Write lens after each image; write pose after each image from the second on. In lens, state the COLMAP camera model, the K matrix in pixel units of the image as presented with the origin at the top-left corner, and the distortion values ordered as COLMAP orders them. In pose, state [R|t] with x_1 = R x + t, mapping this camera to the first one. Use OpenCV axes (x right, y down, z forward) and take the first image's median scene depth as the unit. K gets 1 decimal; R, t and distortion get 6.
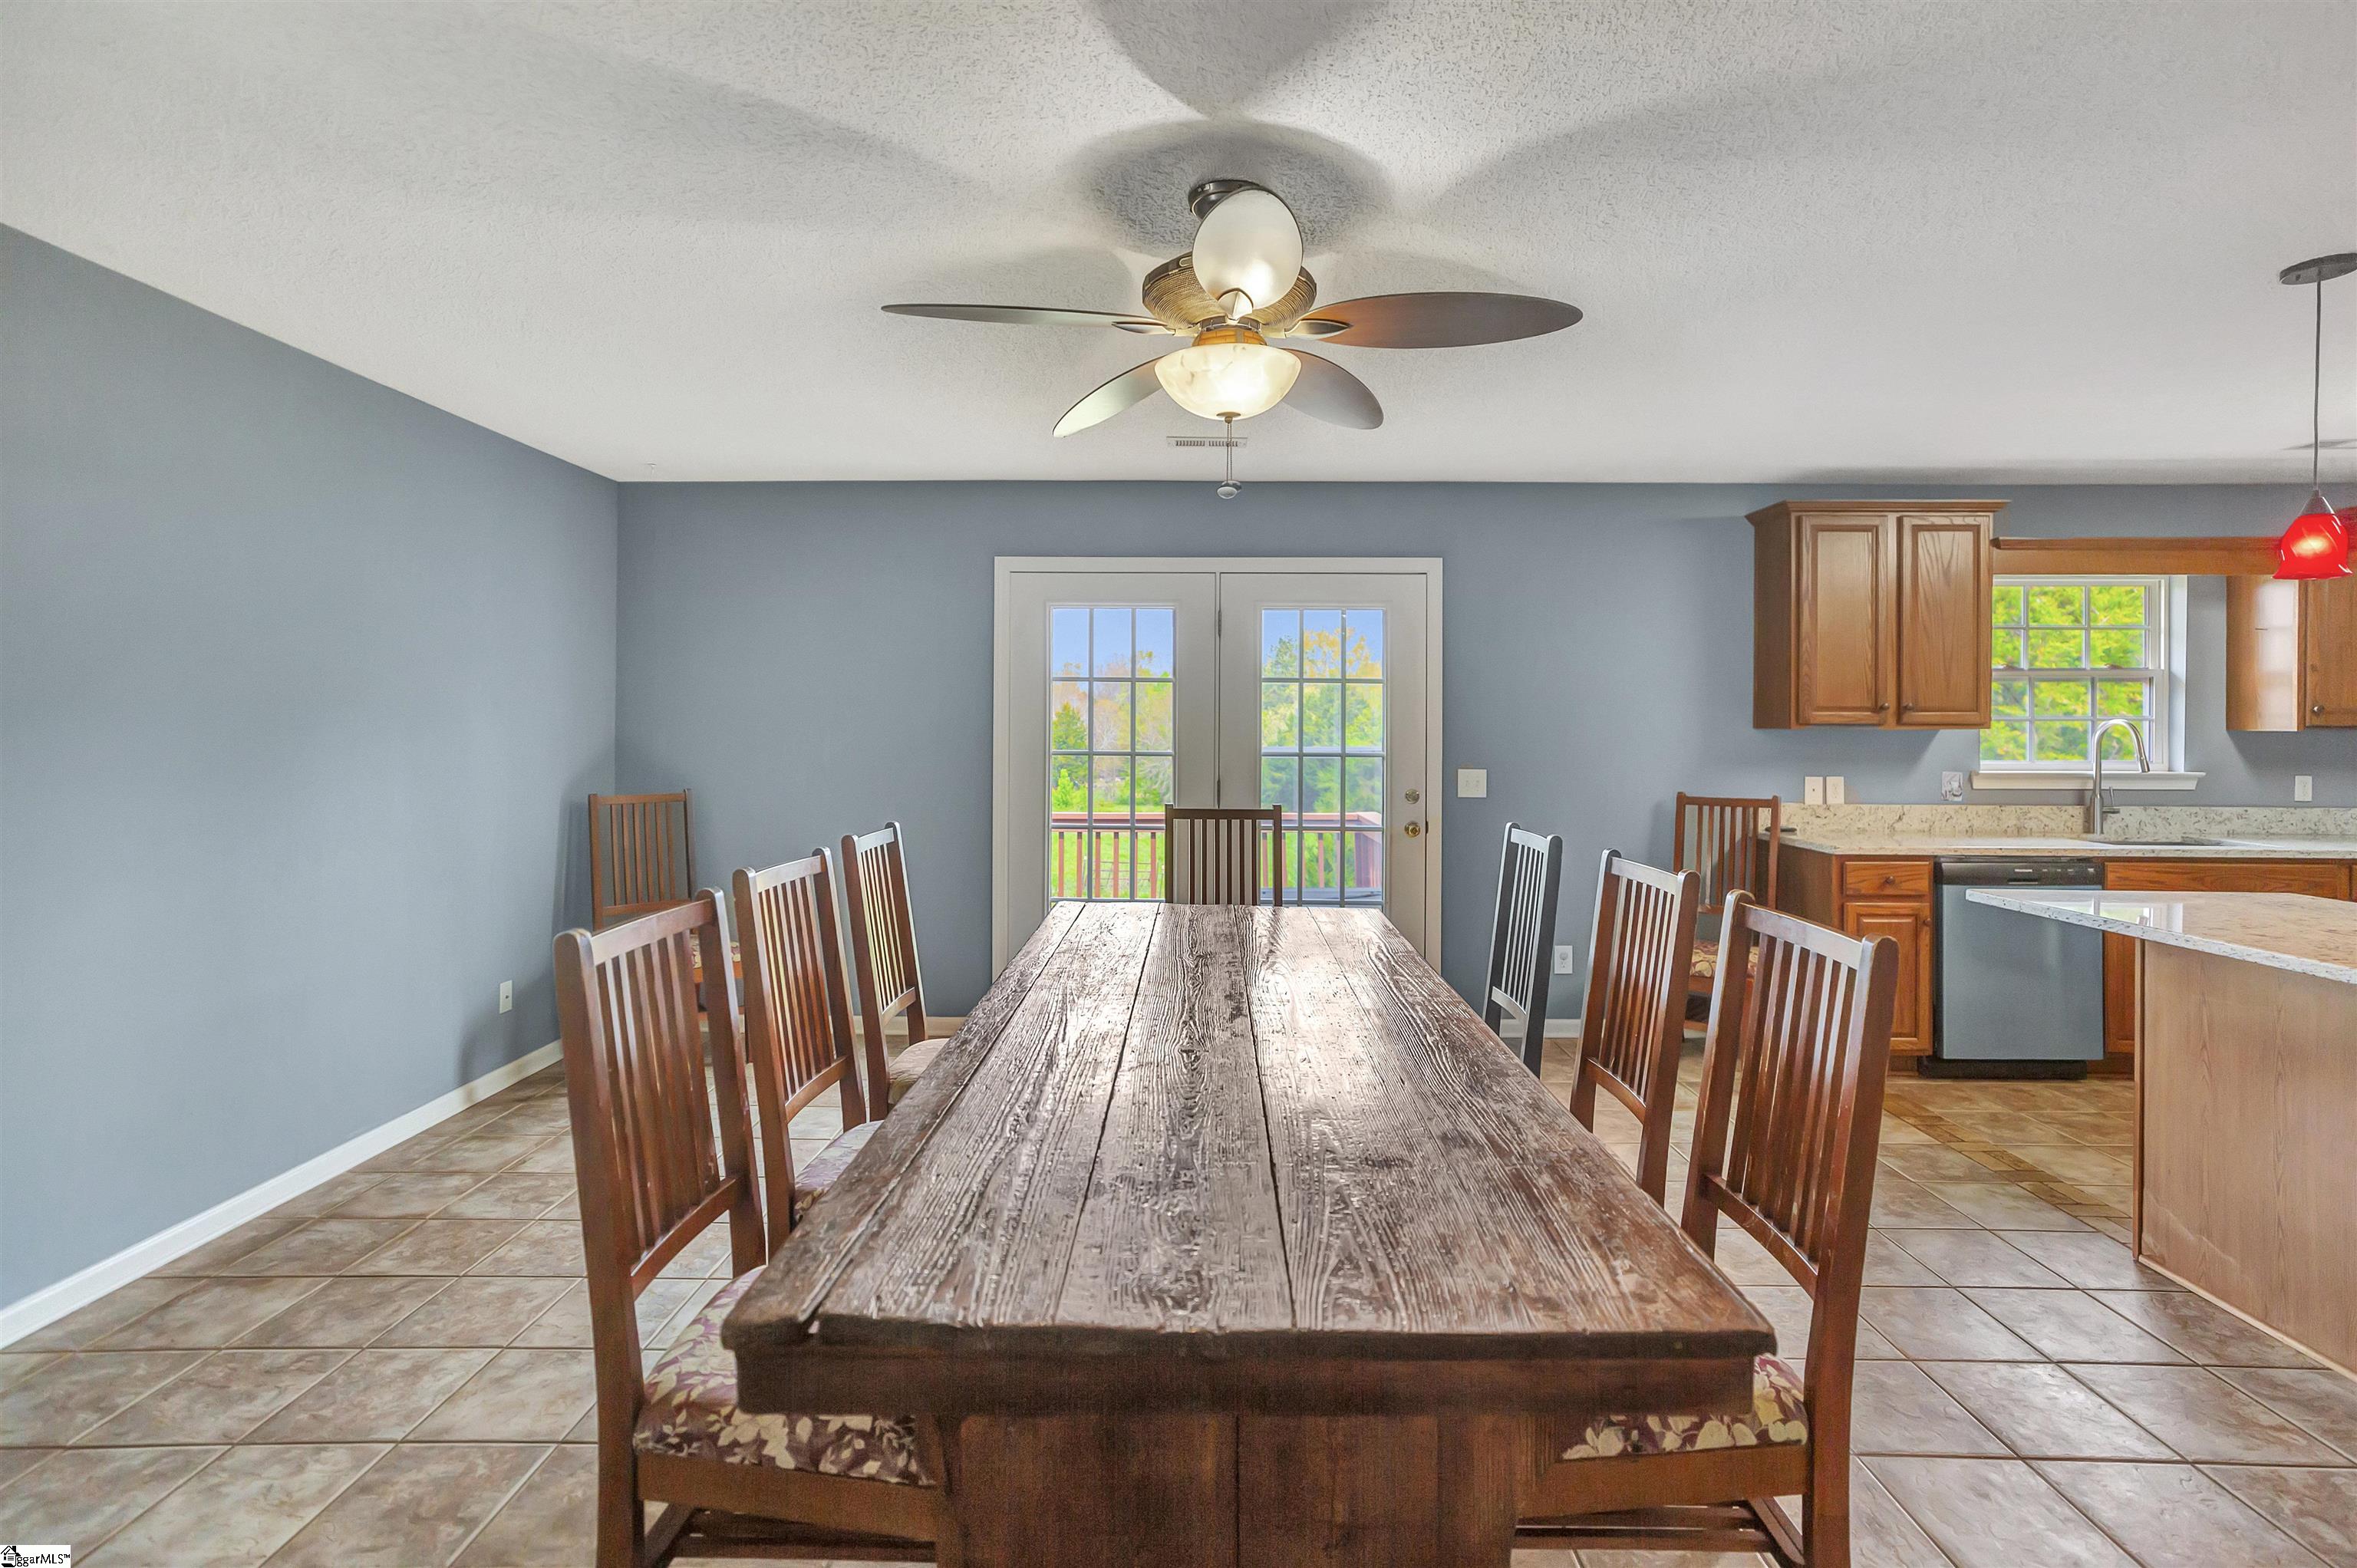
lens RADIAL K [[1080.7, 0, 1204.7], [0, 1080.7, 722.7], [0, 0, 1]] dist [-0.019267, 0.016906]
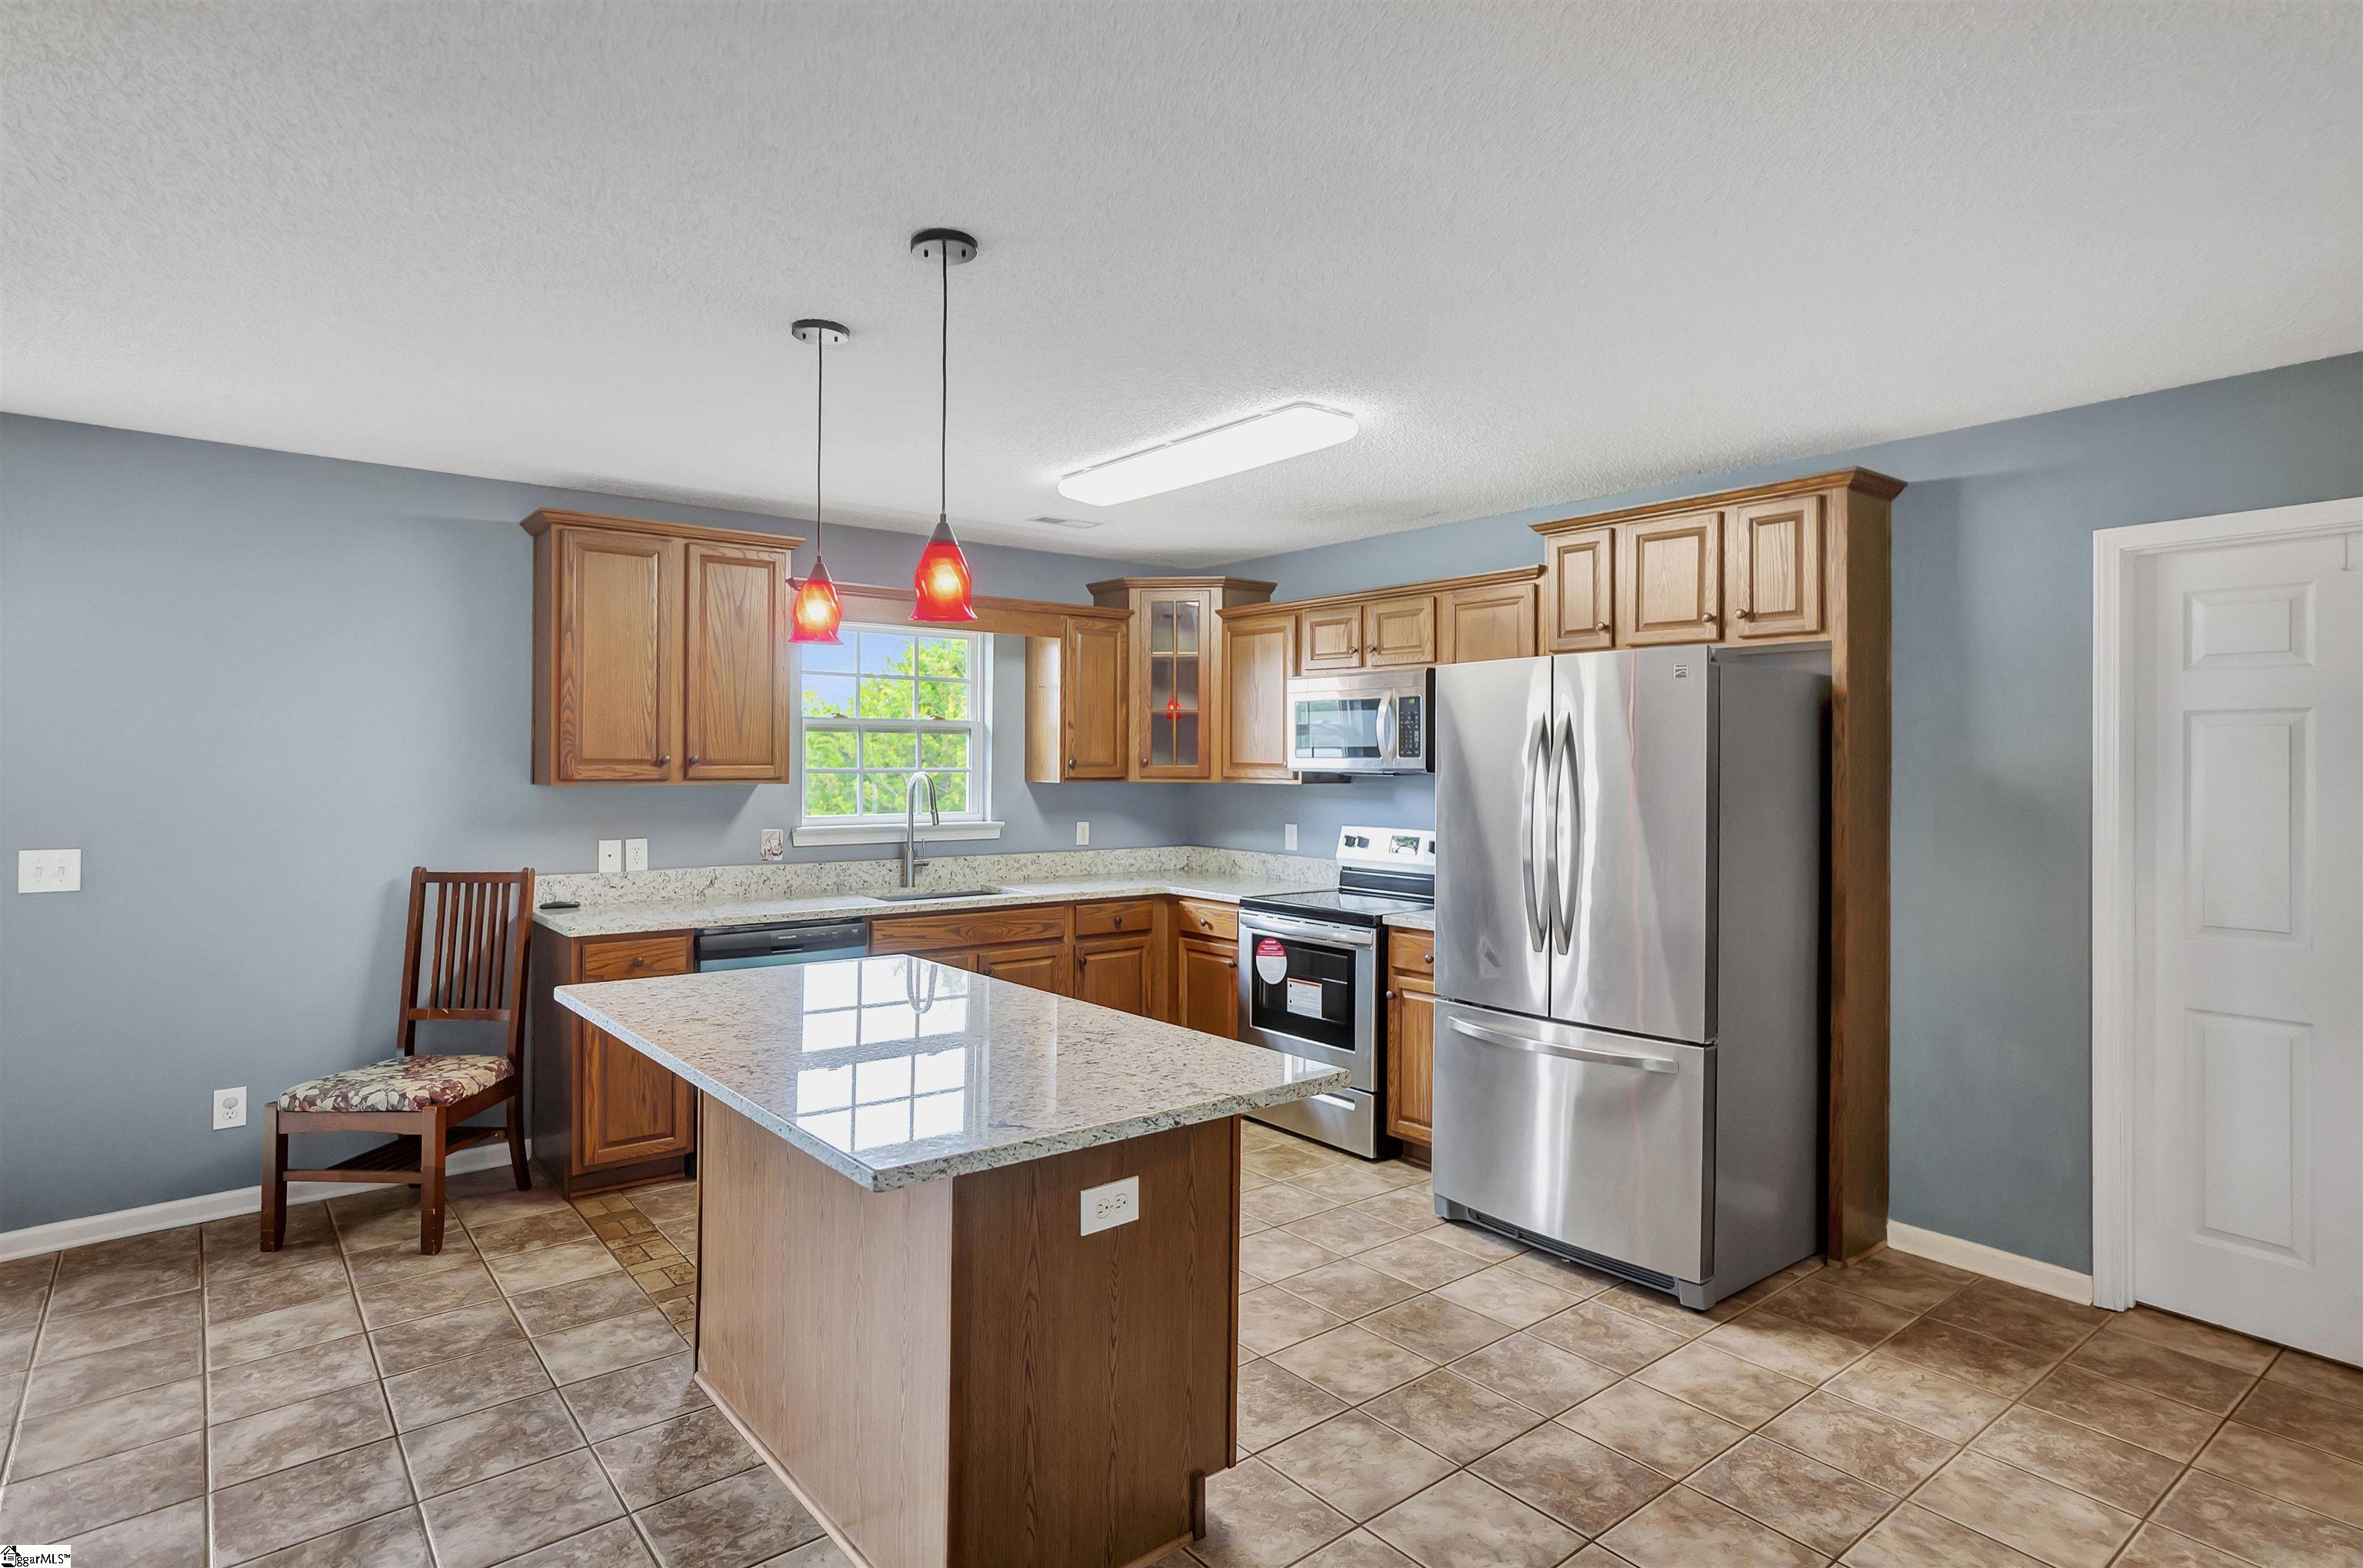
lens RADIAL K [[1242.8, 0, 1188.8], [0, 1242.8, 763.9], [0, 0, 1]] dist [0.003657, 0.014148]
pose [[0.773395, -0.000086, 0.633924, 0.304540], [-0.005737, 0.999958, 0.007135, -0.019928], [-0.633899, -0.009155, 0.773362, -0.047503]]
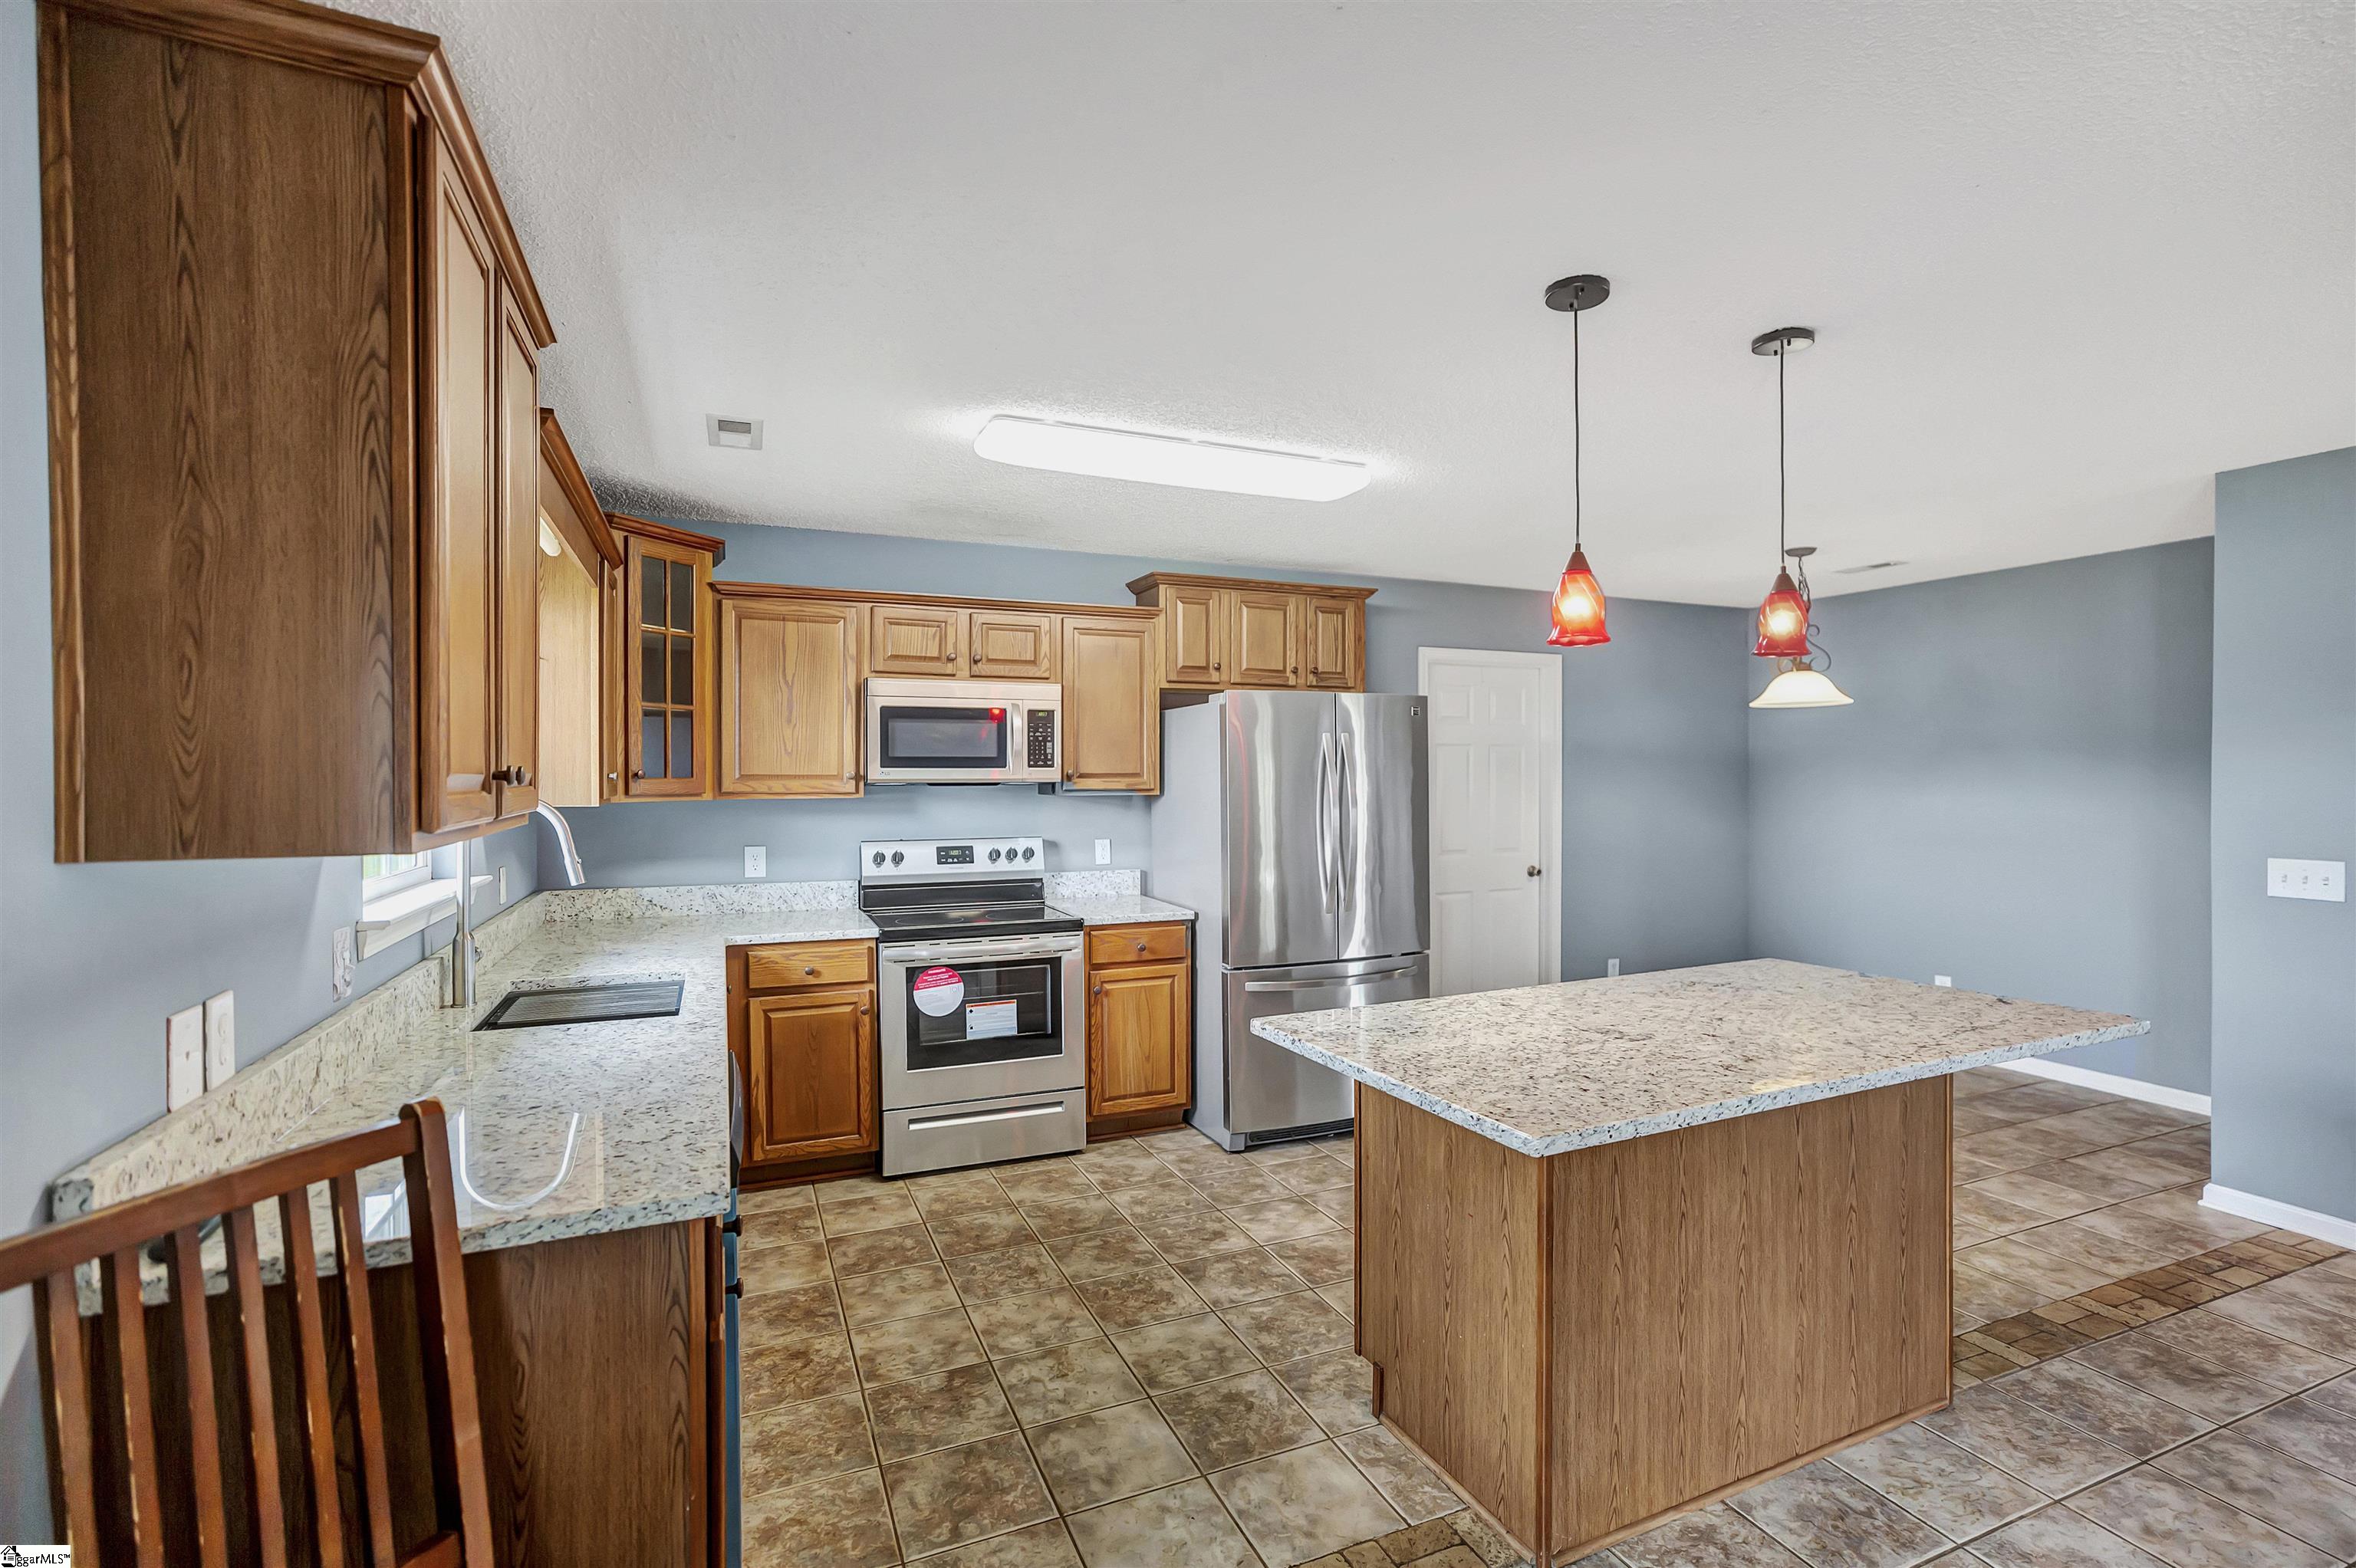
lens RADIAL K [[1080.2, 0, 1210.9], [0, 1080.2, 789.4], [0, 0, 1]] dist [-0.019267, 0.016906]
pose [[-0.417909, -0.015306, 0.908360, 0.186196], [-0.003006, 0.999876, 0.015465, -0.015293], [-0.908484, 0.003733, -0.417903, 0.887847]]
